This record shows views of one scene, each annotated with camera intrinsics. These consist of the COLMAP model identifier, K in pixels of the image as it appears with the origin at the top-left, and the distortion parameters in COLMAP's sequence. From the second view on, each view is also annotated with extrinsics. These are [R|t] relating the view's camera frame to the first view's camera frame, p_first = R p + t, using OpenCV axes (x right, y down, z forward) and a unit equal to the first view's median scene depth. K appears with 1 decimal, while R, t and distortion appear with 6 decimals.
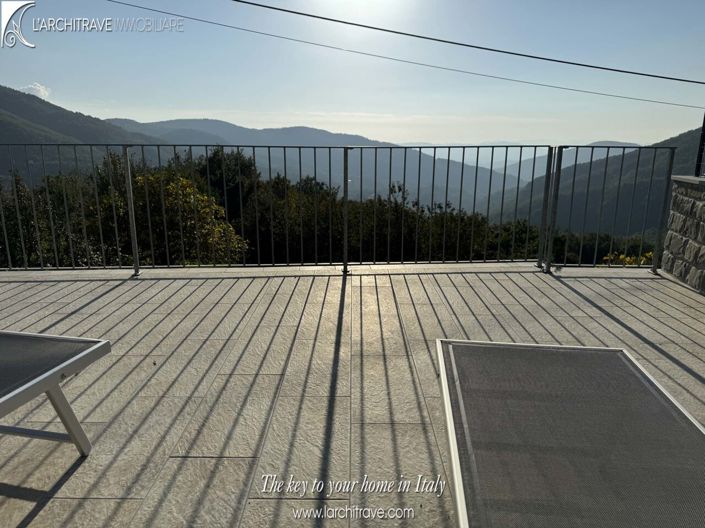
lens RADIAL K [[502.4, 0, 349.4], [0, 502.4, 265.0], [0, 0, 1]] dist [0.008659, -0.000187]
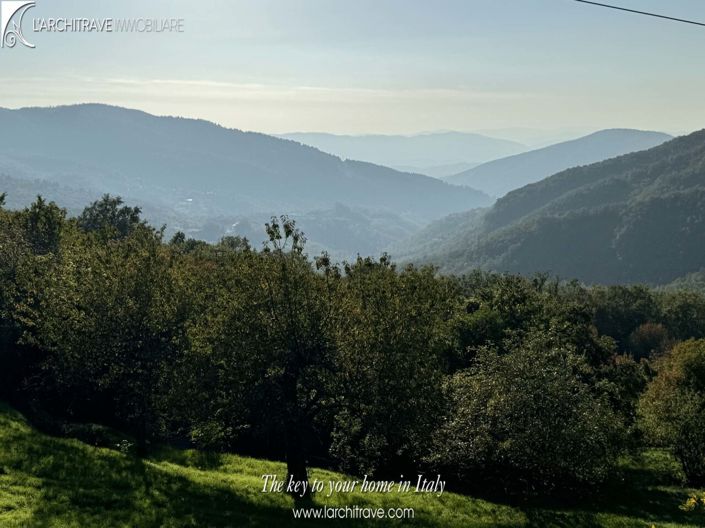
lens RADIAL K [[877.4, 0, 354.4], [0, 877.4, 265.3], [0, 0, 1]] dist [0.074797, 0.000000]
pose [[0.982709, -0.031728, 0.182420, 0.004787], [0.047803, 0.995284, -0.084409, -0.035327], [-0.178881, 0.091670, 0.979591, 0.122351]]
